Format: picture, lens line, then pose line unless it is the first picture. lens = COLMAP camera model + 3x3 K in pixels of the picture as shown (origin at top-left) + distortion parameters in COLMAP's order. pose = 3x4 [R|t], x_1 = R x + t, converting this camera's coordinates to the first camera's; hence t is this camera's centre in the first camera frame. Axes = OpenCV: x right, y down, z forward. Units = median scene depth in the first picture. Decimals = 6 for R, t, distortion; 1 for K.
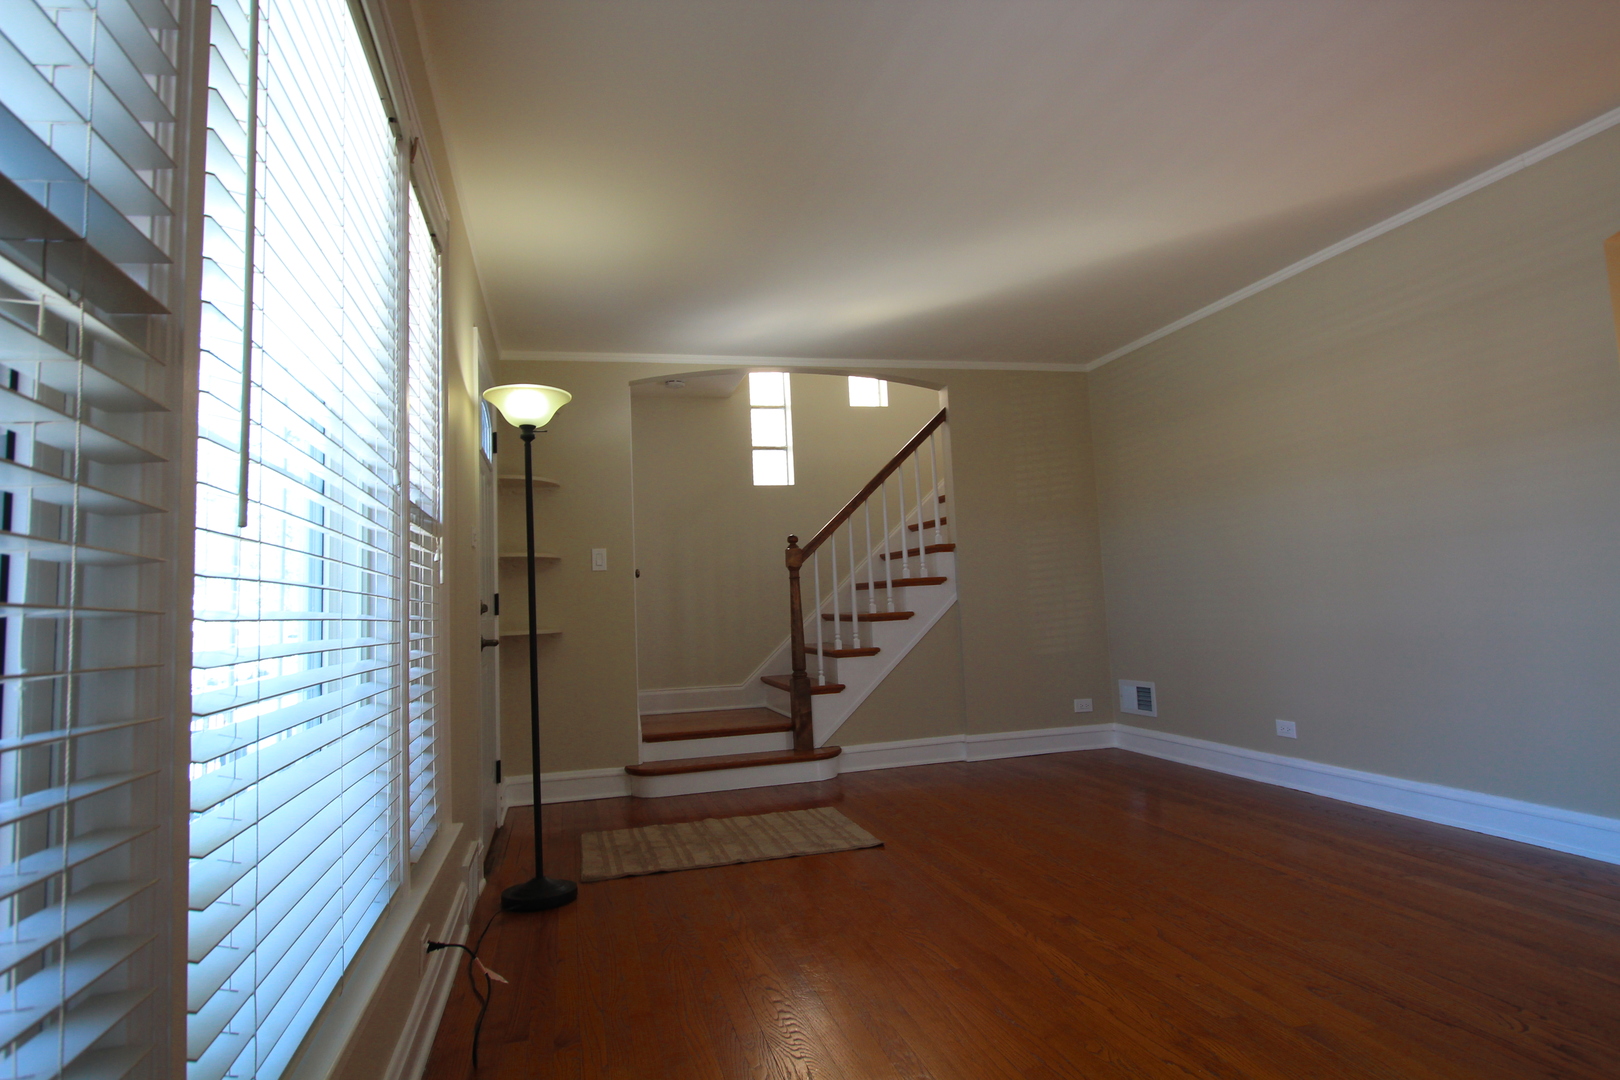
lens RADIAL K [[934.4, 0, 819.0], [0, 934.4, 530.7], [0, 0, 1]] dist [-0.005441, -0.001422]
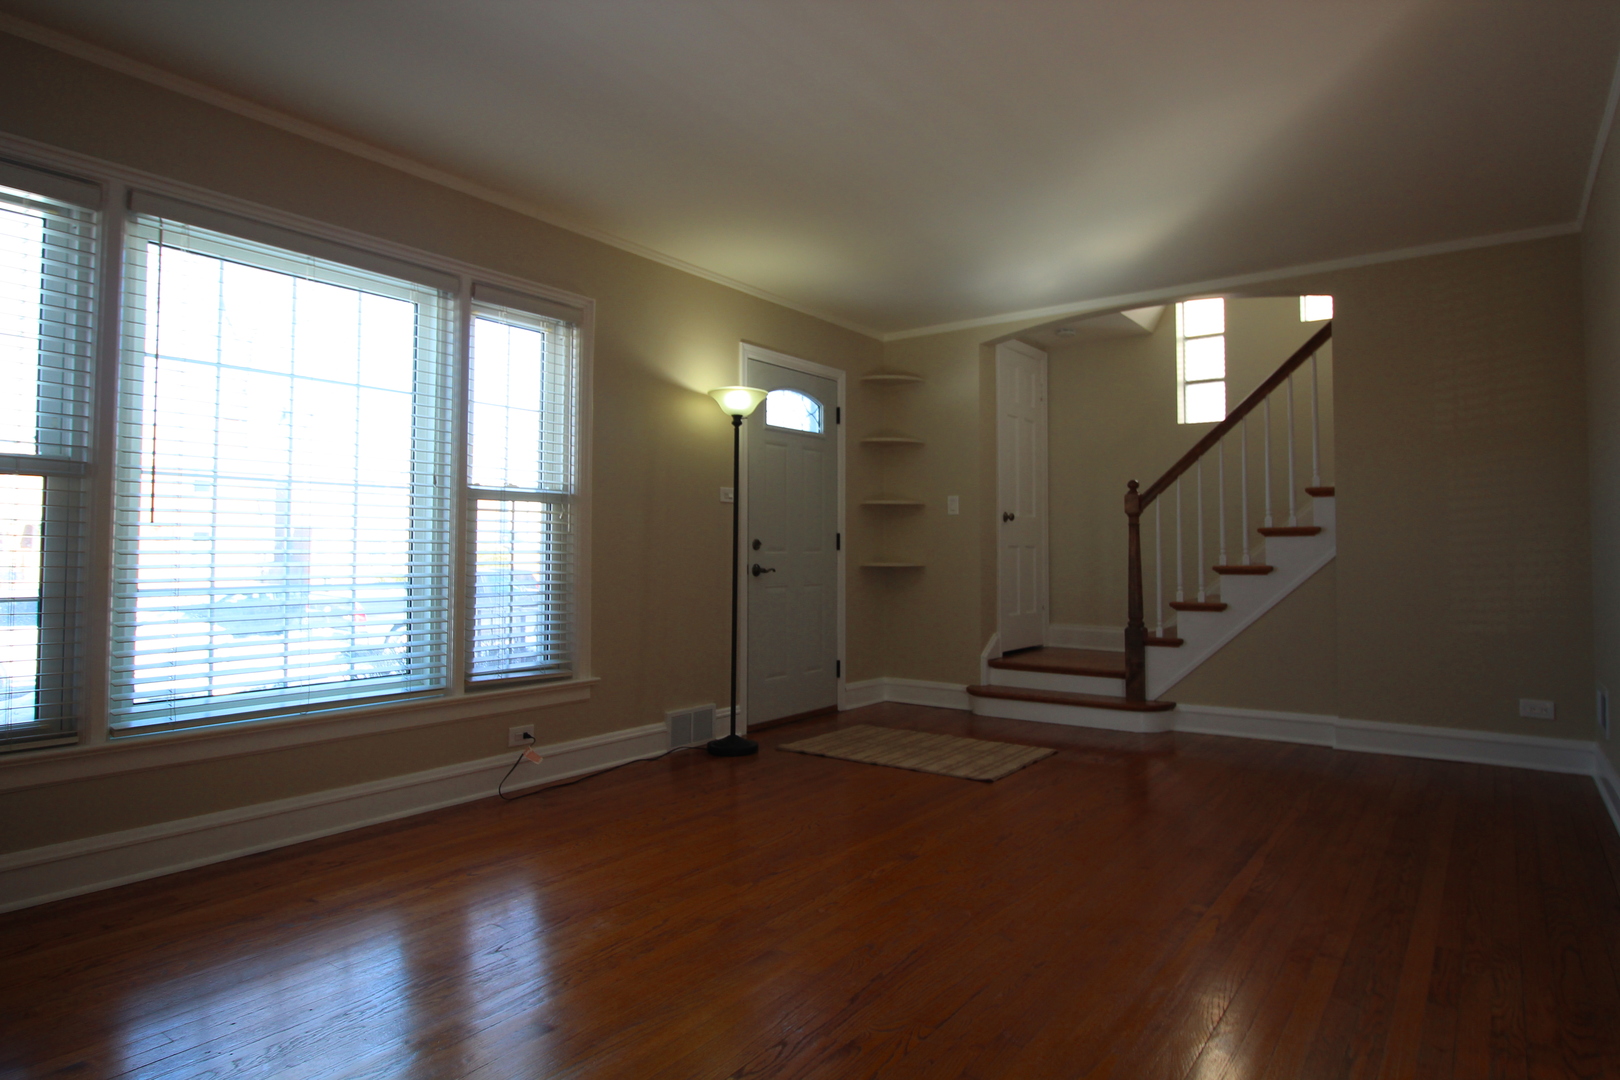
lens RADIAL K [[934.4, 0, 817.3], [0, 934.4, 546.5], [0, 0, 1]] dist [-0.005441, -0.001422]
pose [[0.633522, 0.042463, -0.772558, 0.515050], [0.033772, 0.996024, 0.082440, -0.017967], [0.772987, -0.078318, 0.629569, 0.132360]]
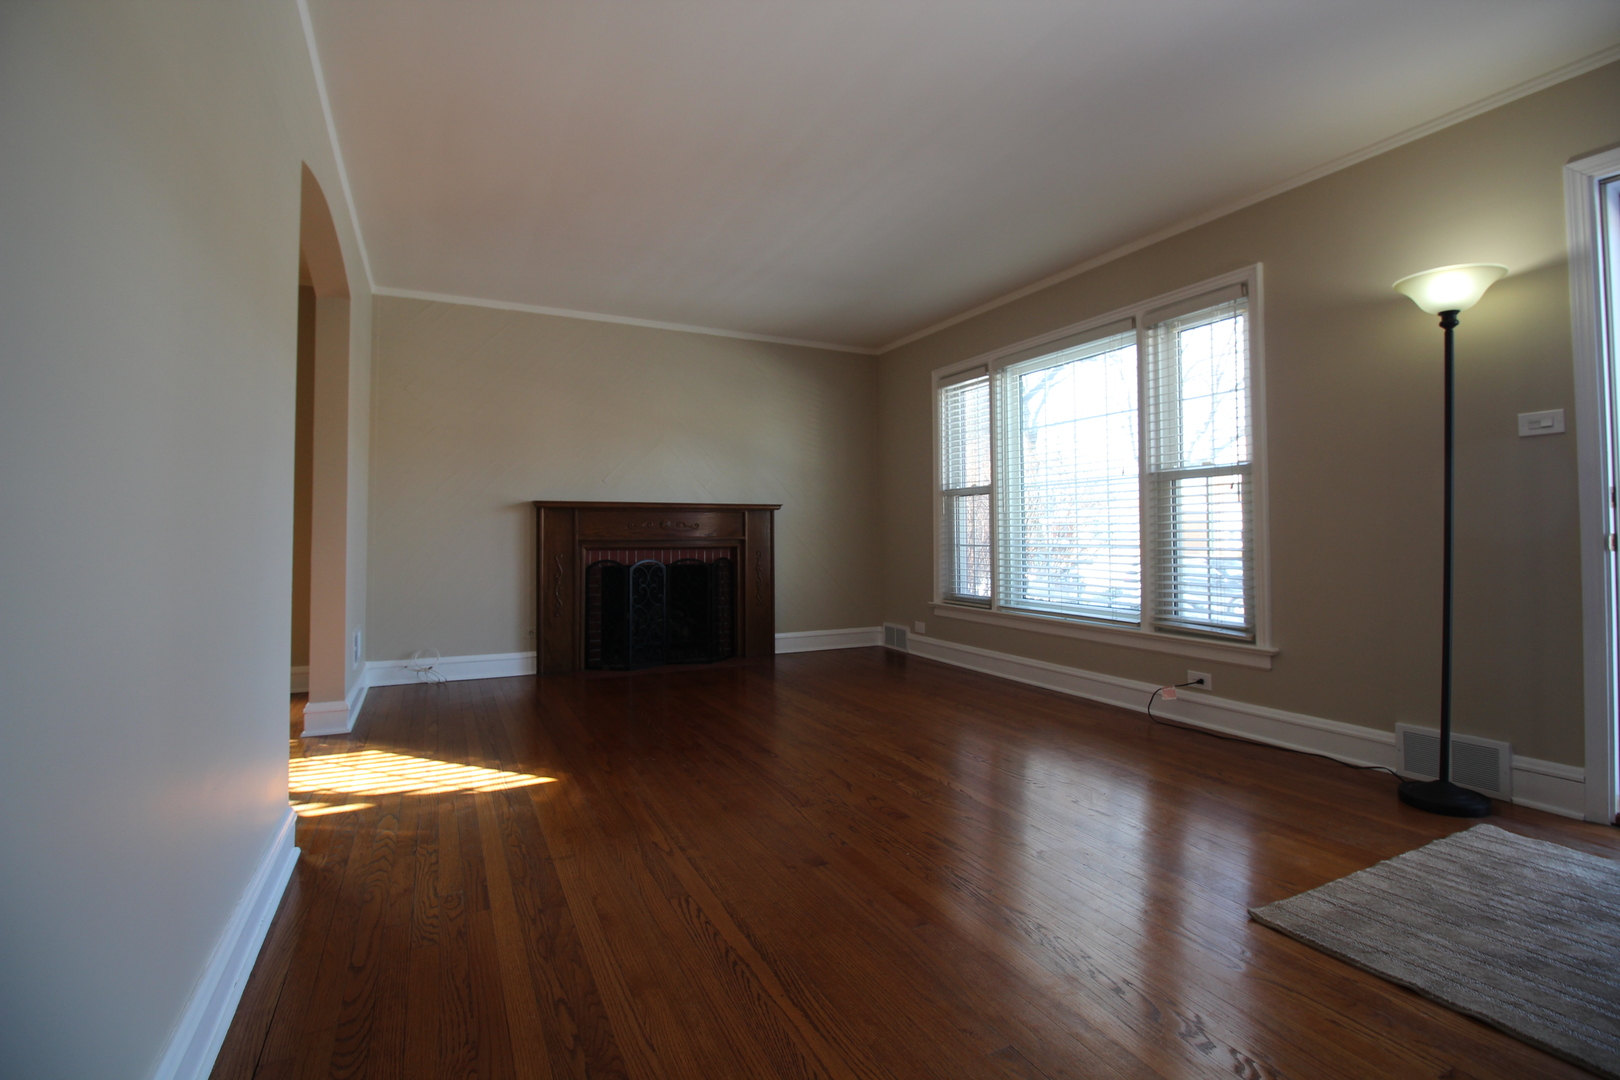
lens RADIAL K [[750.5, 0, 806.0], [0, 750.5, 531.4], [0, 0, 1]] dist [-0.004315, -0.001490]
pose [[-0.978704, 0.049530, -0.199214, 0.288730], [0.066007, 0.994849, -0.076934, 0.075343], [0.194377, -0.088445, -0.976931, 0.992728]]
